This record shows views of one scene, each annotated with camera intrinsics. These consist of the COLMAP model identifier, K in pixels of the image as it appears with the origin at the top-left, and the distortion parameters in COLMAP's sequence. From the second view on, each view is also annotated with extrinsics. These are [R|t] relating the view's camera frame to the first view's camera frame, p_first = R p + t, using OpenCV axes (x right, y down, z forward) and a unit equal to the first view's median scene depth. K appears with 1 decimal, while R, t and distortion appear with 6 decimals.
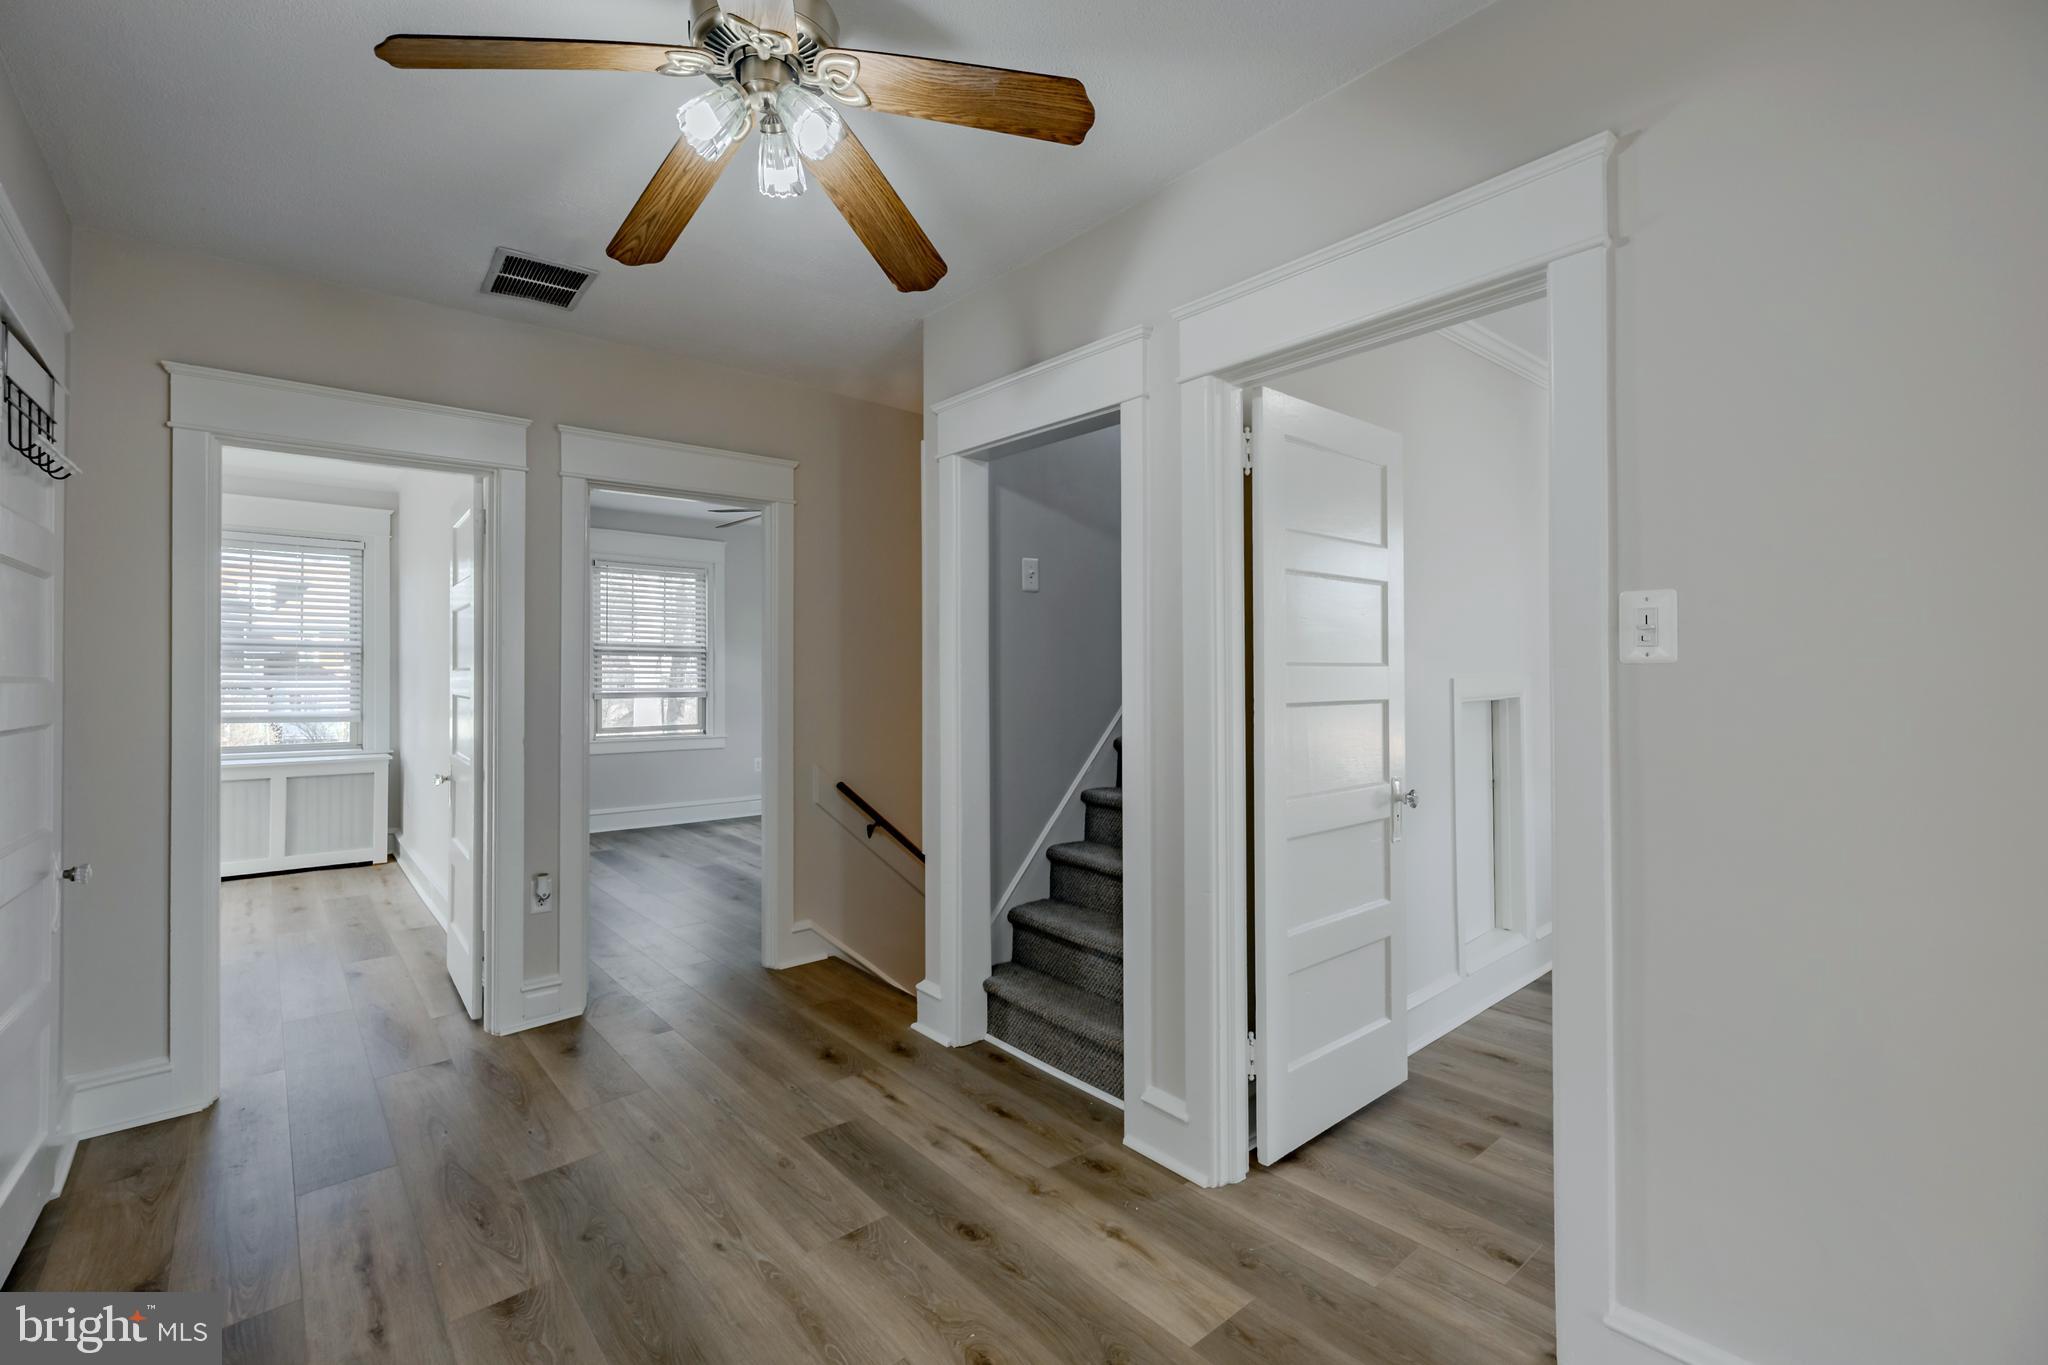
lens RADIAL K [[876.3, 0, 1025.8], [0, 876.3, 667.1], [0, 0, 1]] dist [-0.000436, 0.000172]
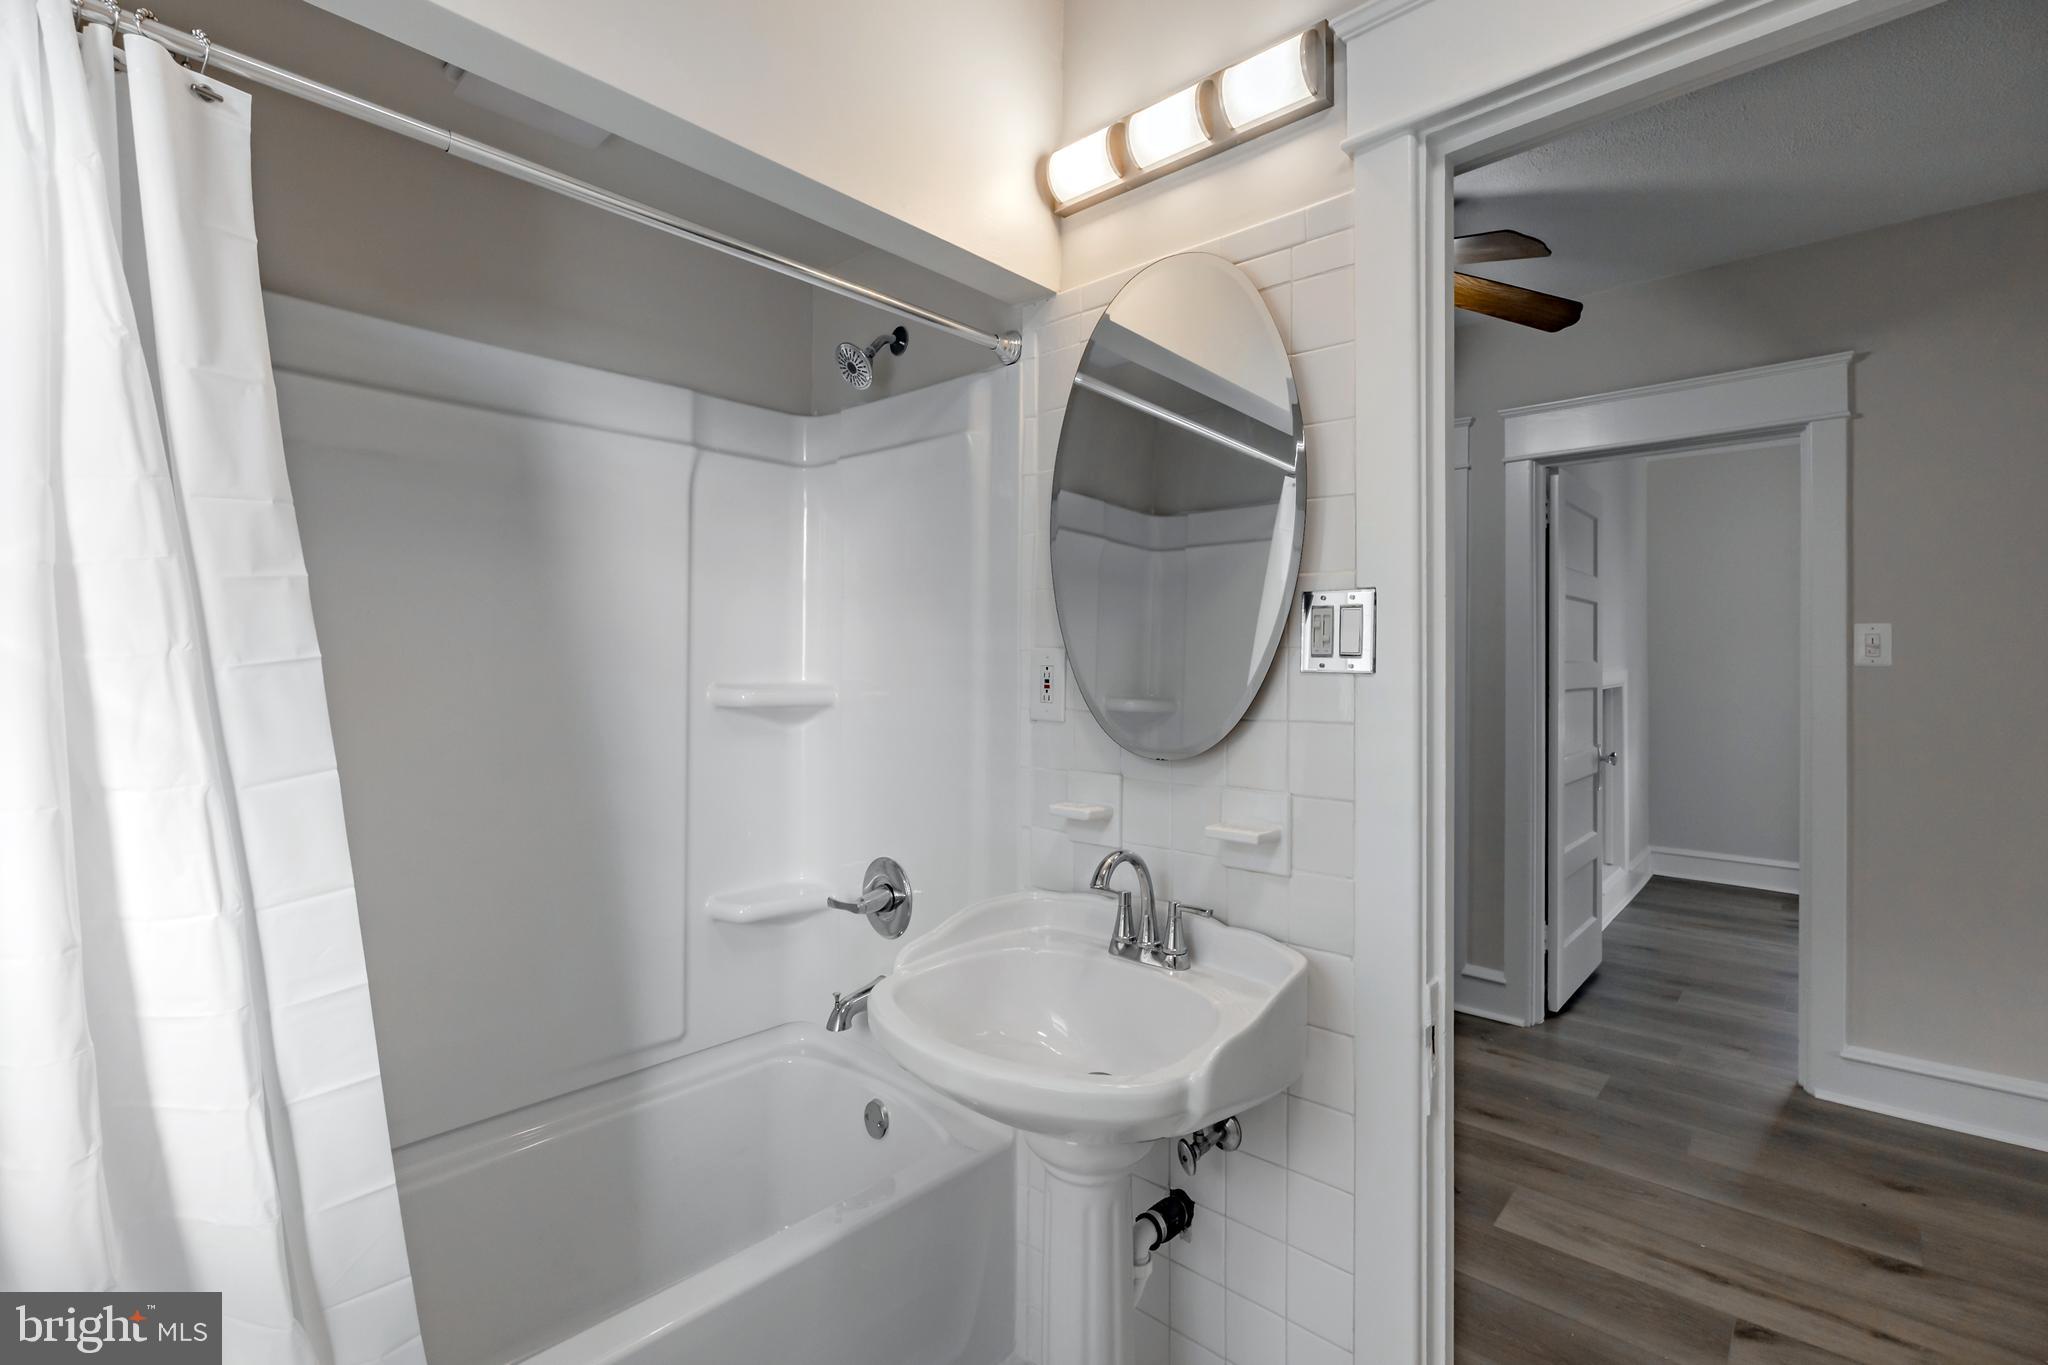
lens RADIAL K [[925.3, 0, 1027.9], [0, 925.3, 659.3], [0, 0, 1]] dist [-0.004143, -0.000034]
pose [[0.989263, 0.008387, 0.145908, -1.157820], [-0.009370, 0.999938, 0.006050, -0.013518], [-0.145848, -0.007352, 0.989280, -0.526485]]
